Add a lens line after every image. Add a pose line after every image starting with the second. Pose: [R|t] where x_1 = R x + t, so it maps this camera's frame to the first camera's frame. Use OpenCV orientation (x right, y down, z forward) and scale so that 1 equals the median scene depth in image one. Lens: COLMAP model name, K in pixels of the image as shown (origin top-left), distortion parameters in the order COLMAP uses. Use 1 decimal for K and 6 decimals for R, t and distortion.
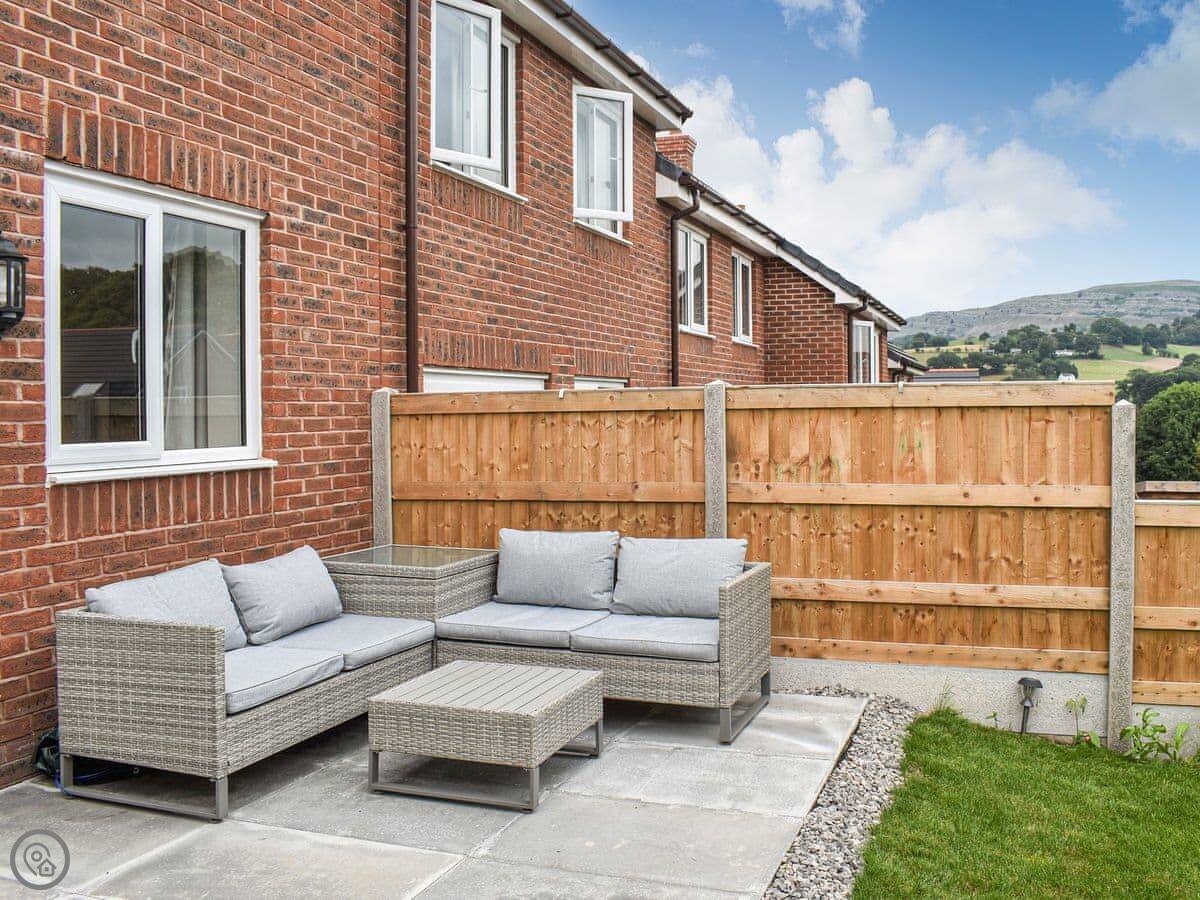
lens RADIAL K [[1084.7, 0, 681.6], [0, 1084.7, 446.2], [0, 0, 1]] dist [-0.105664, 0.018148]
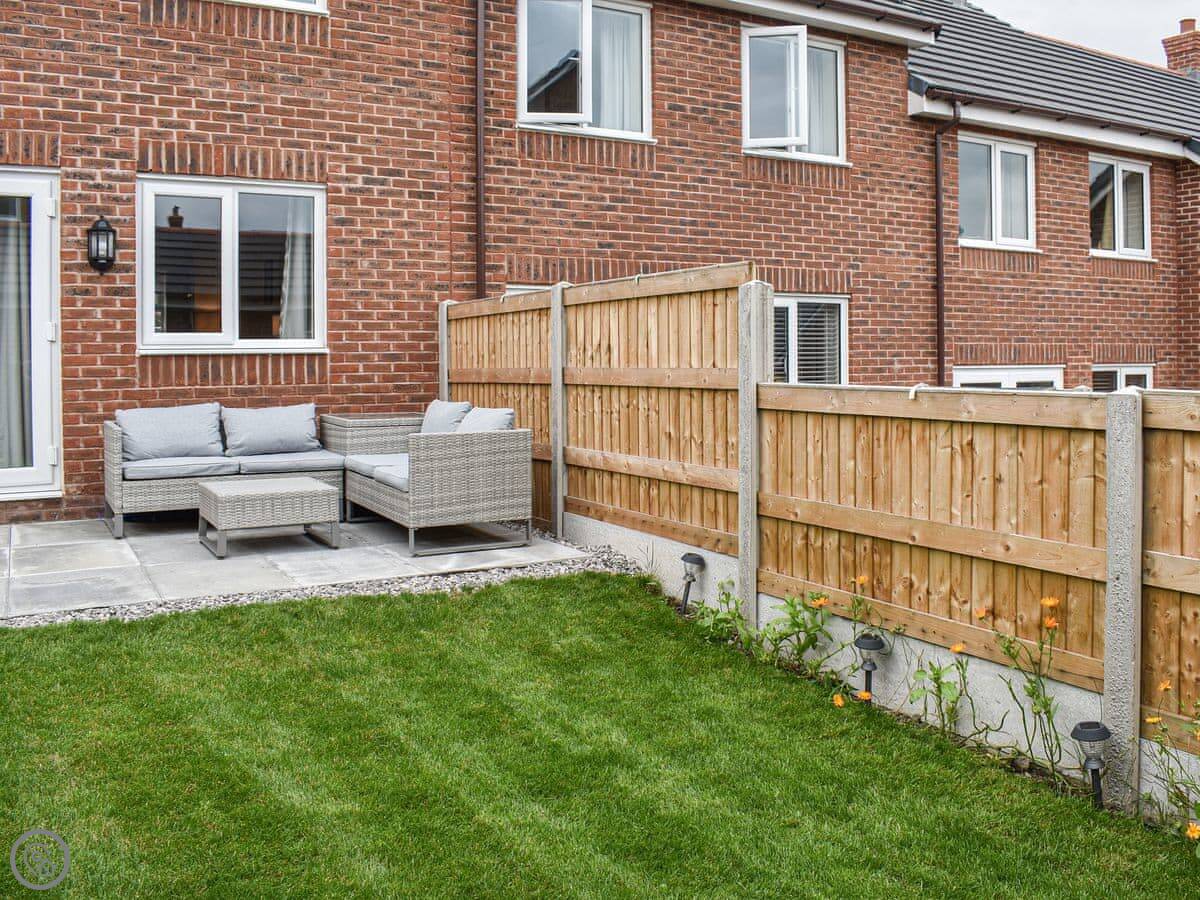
lens RADIAL K [[1093.5, 0, 680.2], [0, 1093.5, 406.9], [0, 0, 1]] dist [-0.118578, 0.025358]
pose [[0.746258, 0.030428, -0.664961, 0.862285], [-0.021267, 0.999535, 0.021871, 0.044318], [0.665317, -0.002179, 0.746558, 0.173628]]
